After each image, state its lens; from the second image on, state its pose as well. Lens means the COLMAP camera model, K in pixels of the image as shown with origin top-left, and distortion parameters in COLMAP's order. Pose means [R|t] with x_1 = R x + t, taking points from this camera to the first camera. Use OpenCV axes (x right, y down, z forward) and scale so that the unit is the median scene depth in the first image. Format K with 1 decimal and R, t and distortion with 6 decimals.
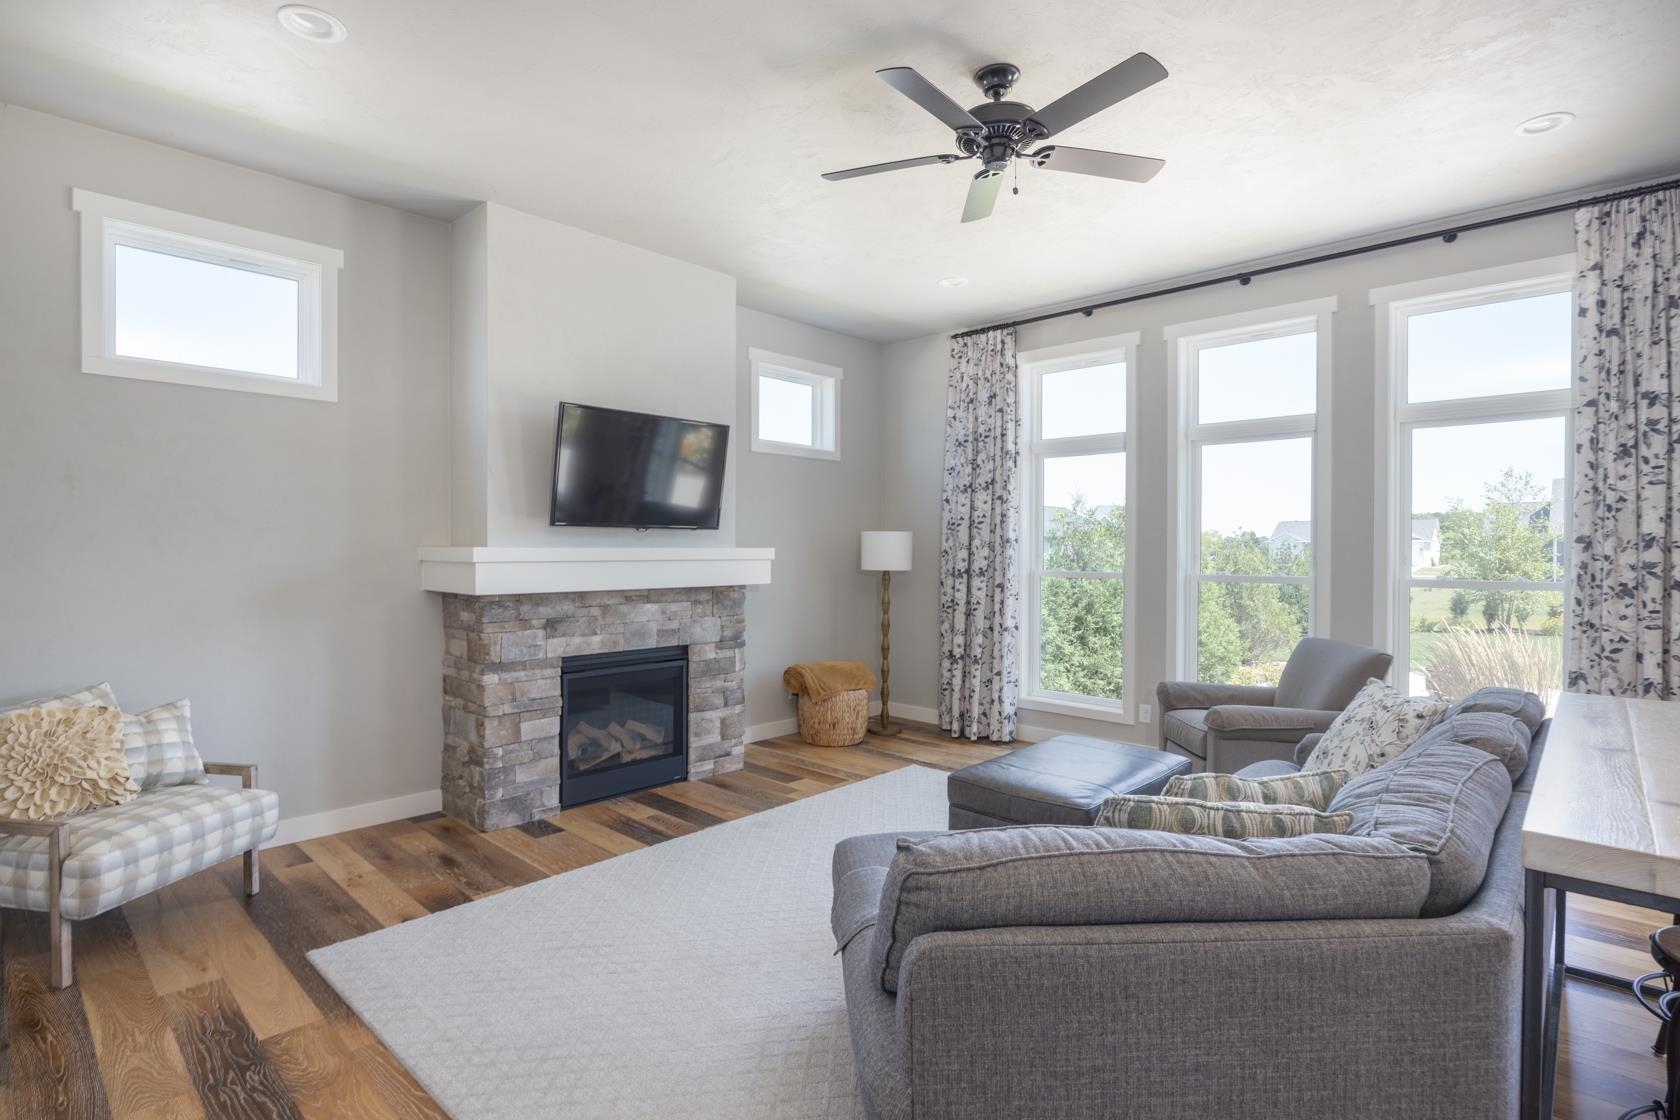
lens RADIAL K [[814.8, 0, 840.4], [0, 814.8, 556.0], [0, 0, 1]] dist [-0.000210, 0.000449]
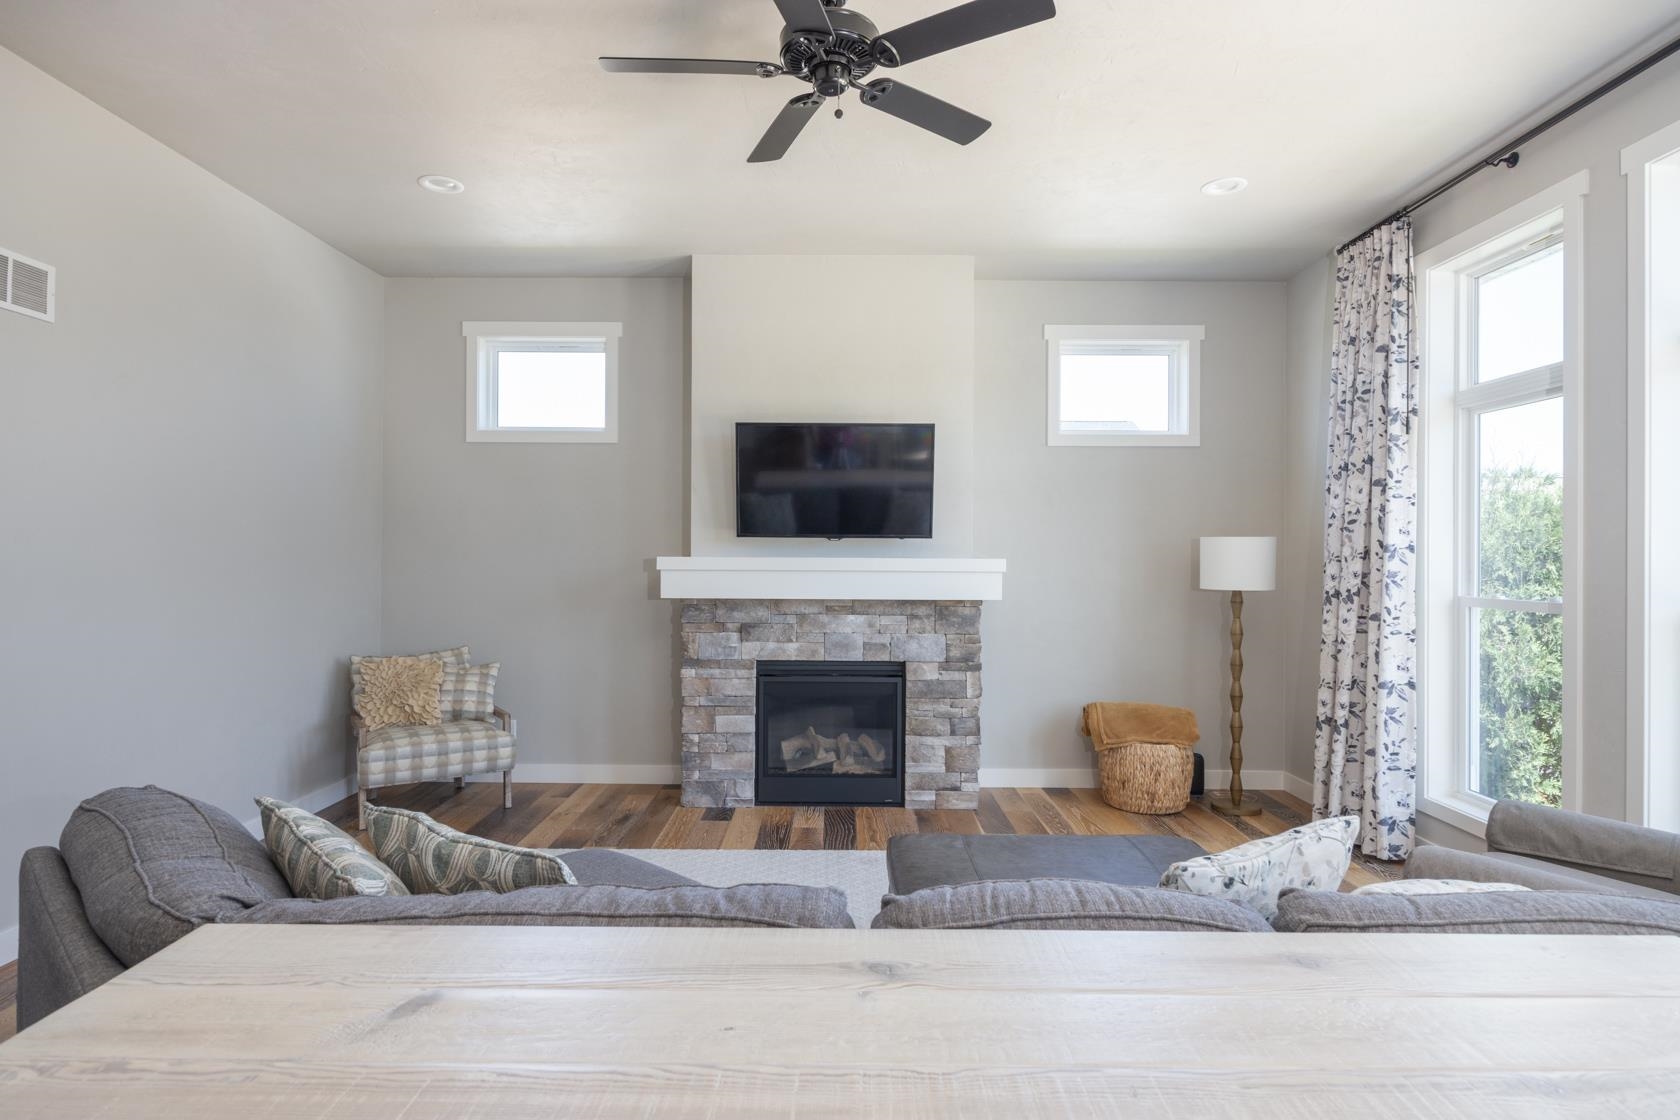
lens RADIAL K [[893.9, 0, 843.1], [0, 893.9, 558.1], [0, 0, 1]] dist [0.005178, -0.000934]
pose [[0.690017, 0.000283, -0.723793, 0.506196], [-0.011025, 0.999888, -0.010120, 0.000983], [0.723709, 0.014963, 0.689943, 0.237098]]
